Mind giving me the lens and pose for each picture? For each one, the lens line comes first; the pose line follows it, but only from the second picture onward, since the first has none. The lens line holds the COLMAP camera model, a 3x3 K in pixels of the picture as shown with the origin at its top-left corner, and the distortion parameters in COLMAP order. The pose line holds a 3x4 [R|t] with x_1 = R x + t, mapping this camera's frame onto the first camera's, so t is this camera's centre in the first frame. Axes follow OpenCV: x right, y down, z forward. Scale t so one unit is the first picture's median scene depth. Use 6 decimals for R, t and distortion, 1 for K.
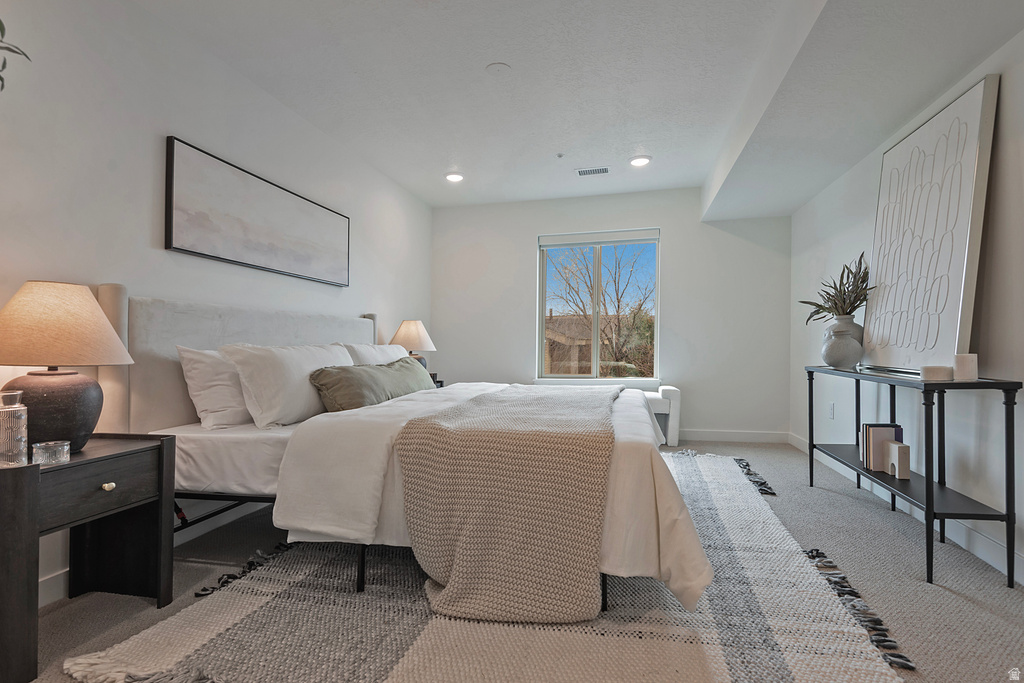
lens RADIAL K [[524.6, 0, 527.1], [0, 524.6, 342.3], [0, 0, 1]] dist [0.037760, -0.026808]
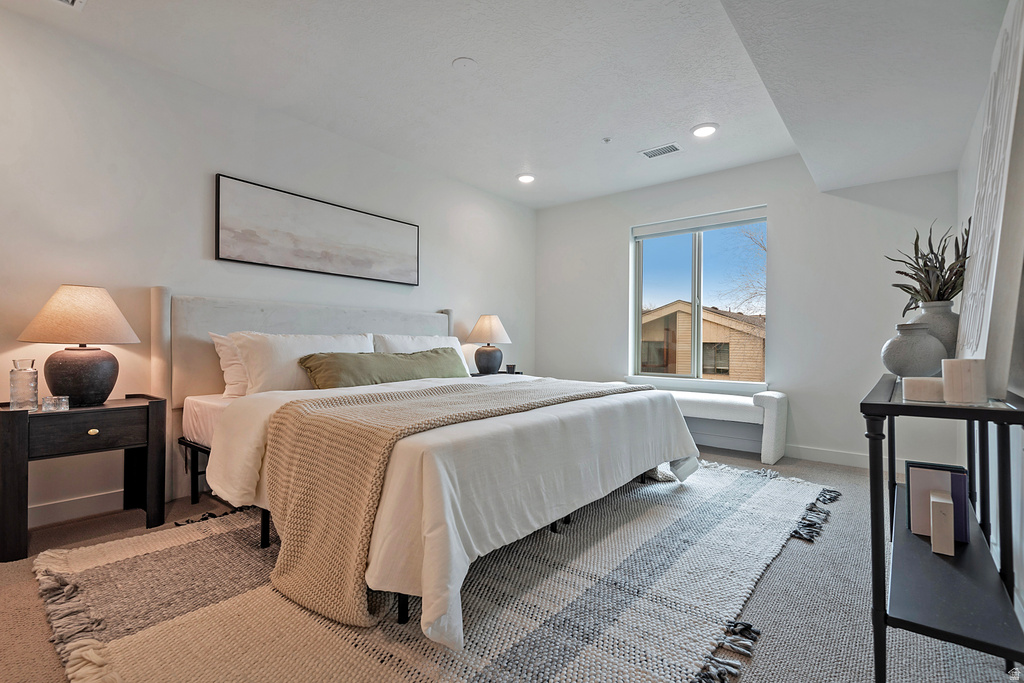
lens RADIAL K [[482.2, 0, 484.5], [0, 482.2, 336.9], [0, 0, 1]] dist [0.024274, -0.010921]
pose [[0.893051, 0.014928, -0.449709, 0.459378], [-0.016199, 0.999868, 0.001022, 0.004889], [0.449665, 0.006372, 0.893175, 0.217212]]
